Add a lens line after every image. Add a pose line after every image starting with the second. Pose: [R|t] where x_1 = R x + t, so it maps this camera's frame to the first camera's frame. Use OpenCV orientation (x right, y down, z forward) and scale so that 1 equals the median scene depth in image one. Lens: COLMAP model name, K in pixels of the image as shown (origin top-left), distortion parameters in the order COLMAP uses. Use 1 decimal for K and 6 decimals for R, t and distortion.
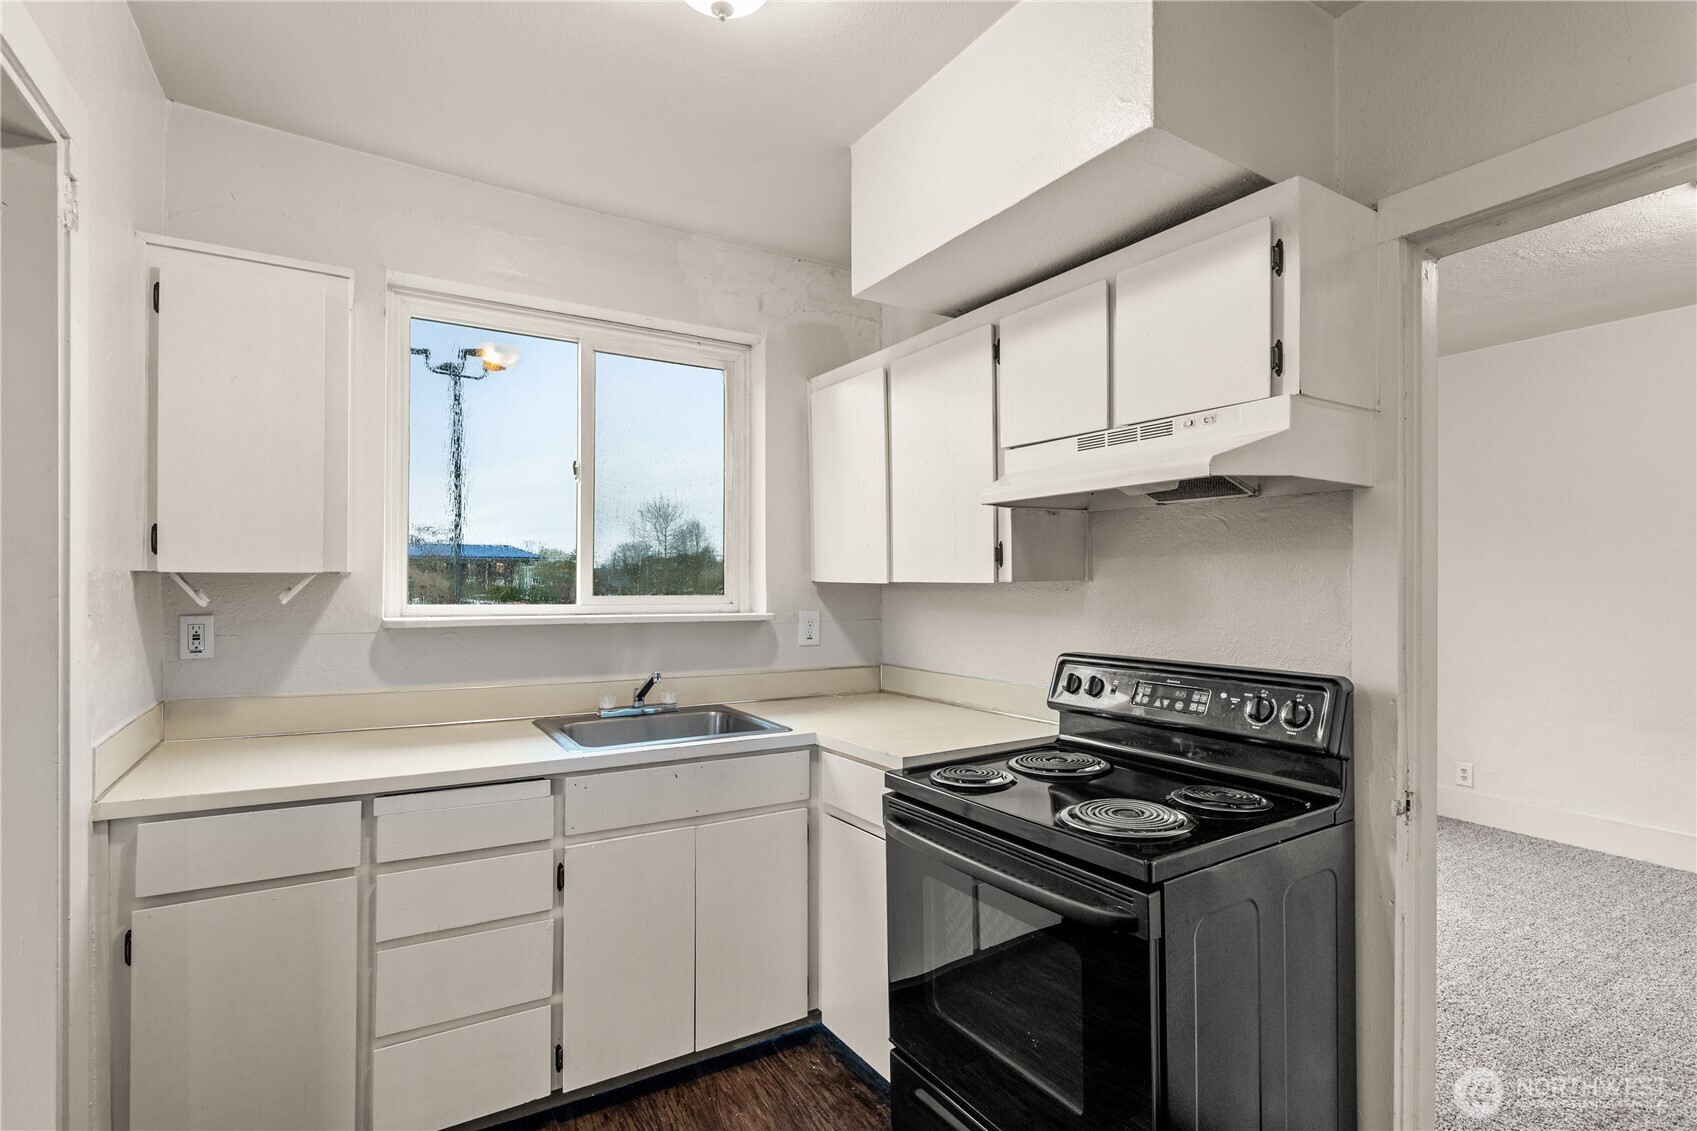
lens RADIAL K [[807.6, 0, 851.9], [0, 807.6, 569.4], [0, 0, 1]] dist [-0.002921, 0.000014]
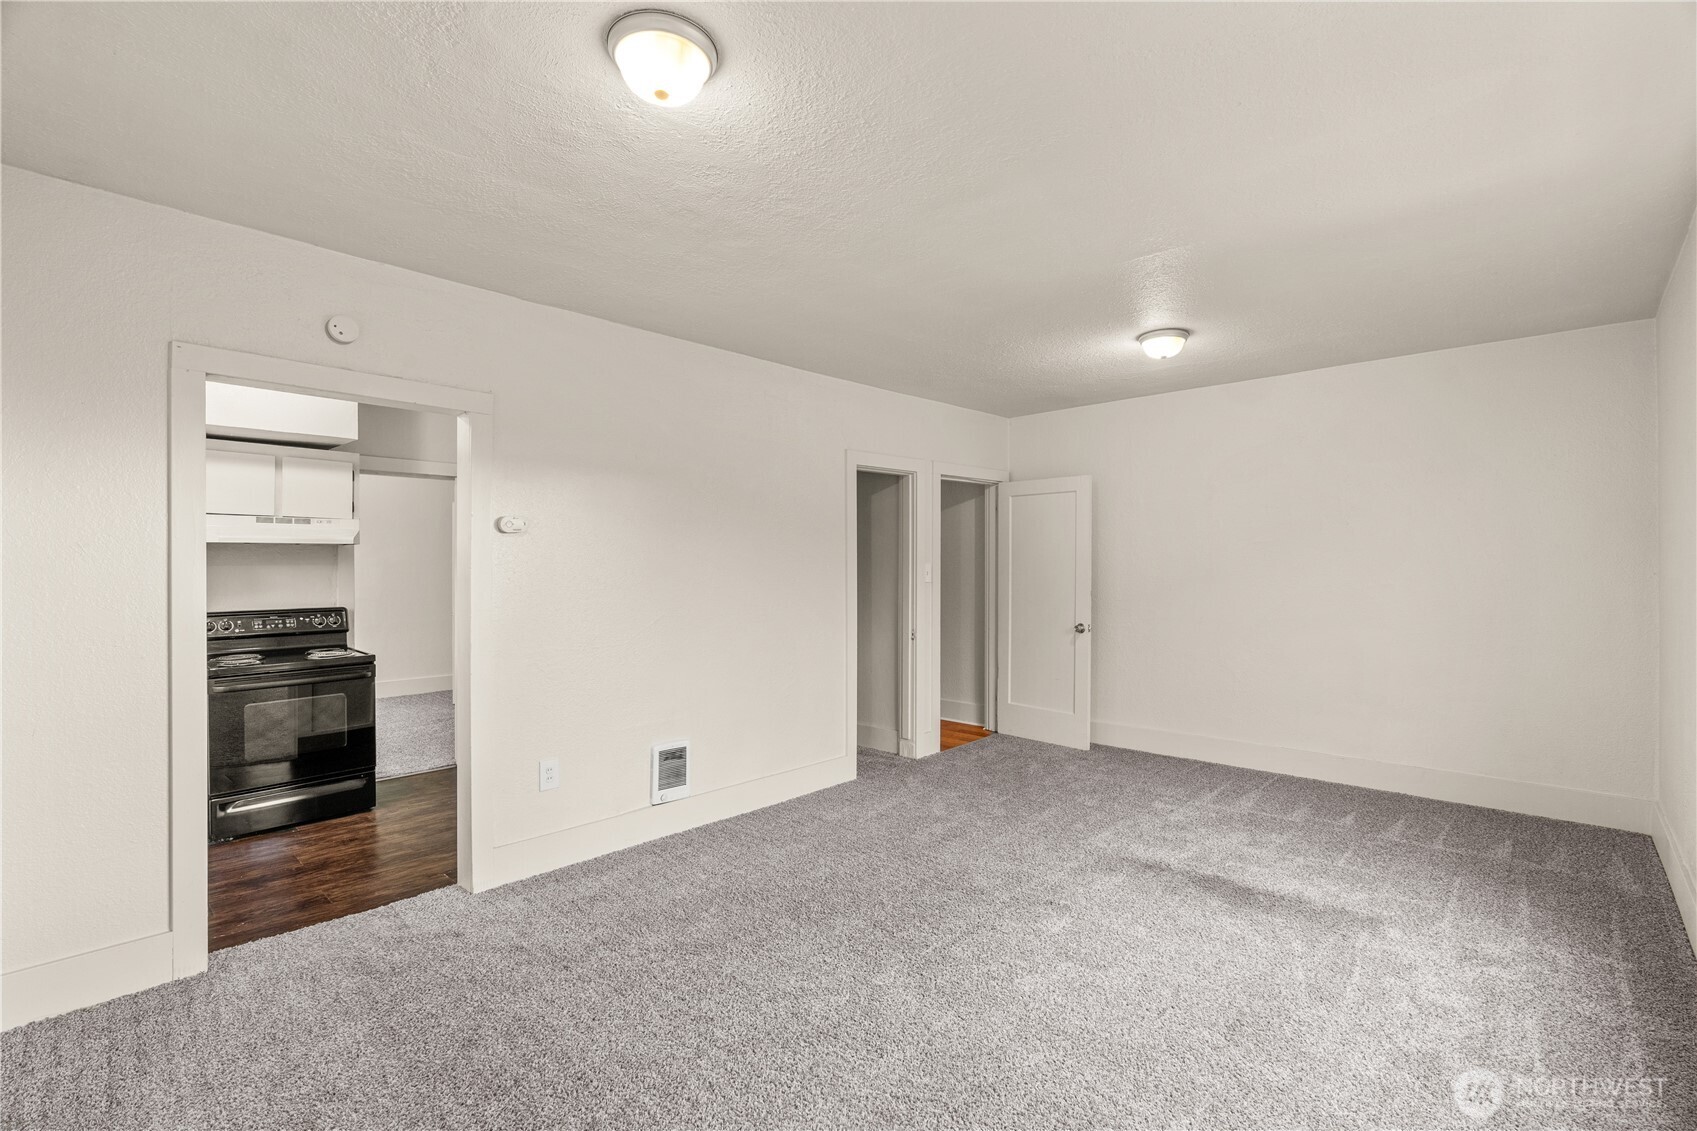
lens RADIAL K [[773.2, 0, 844.5], [0, 773.2, 569.6], [0, 0, 1]] dist [-0.000697, 0.000188]
pose [[-0.254941, 0.001270, 0.966956, -2.098778], [-0.008879, 0.999954, -0.003654, -0.013045], [-0.966916, -0.009517, -0.254918, -0.081675]]
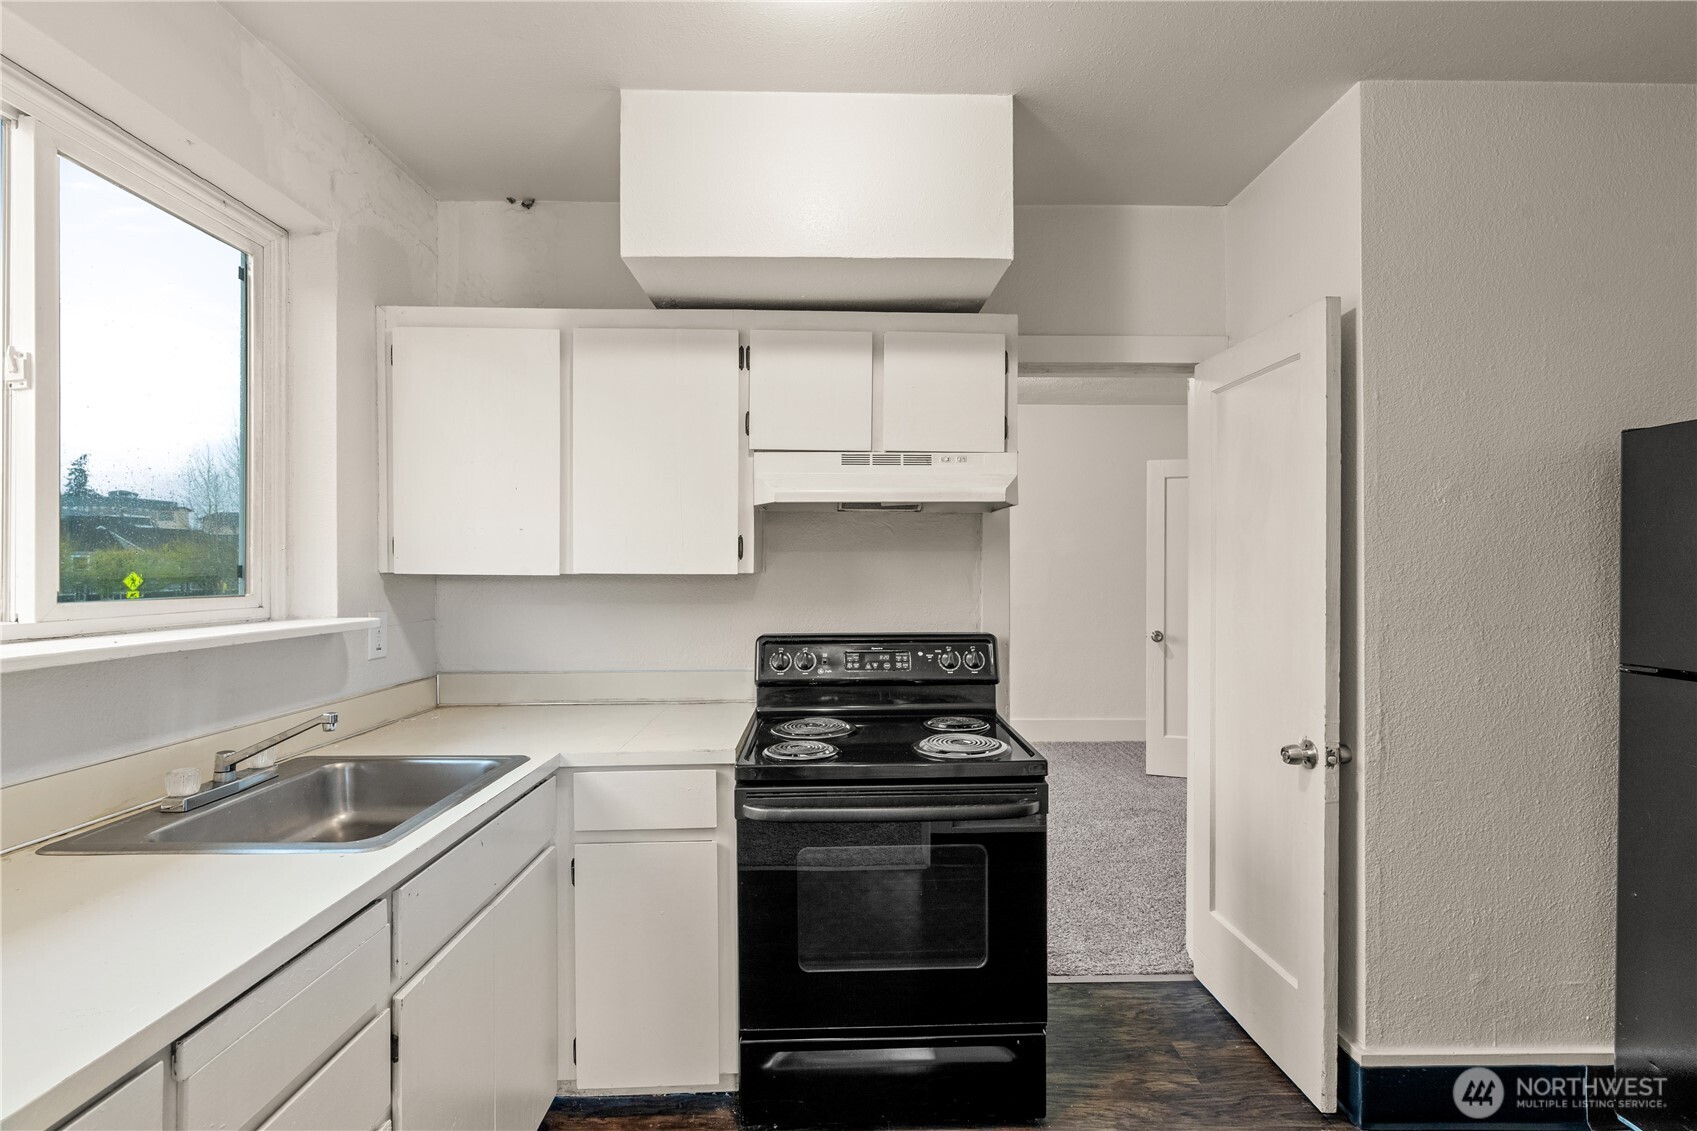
lens RADIAL K [[773.2, 0, 846.3], [0, 773.2, 562.1], [0, 0, 1]] dist [-0.000697, 0.000188]
pose [[0.510919, 0.006955, 0.859600, -0.633530], [-0.010869, 0.999940, -0.001630, 0.000912], [-0.859560, -0.008510, 0.510964, 0.357953]]
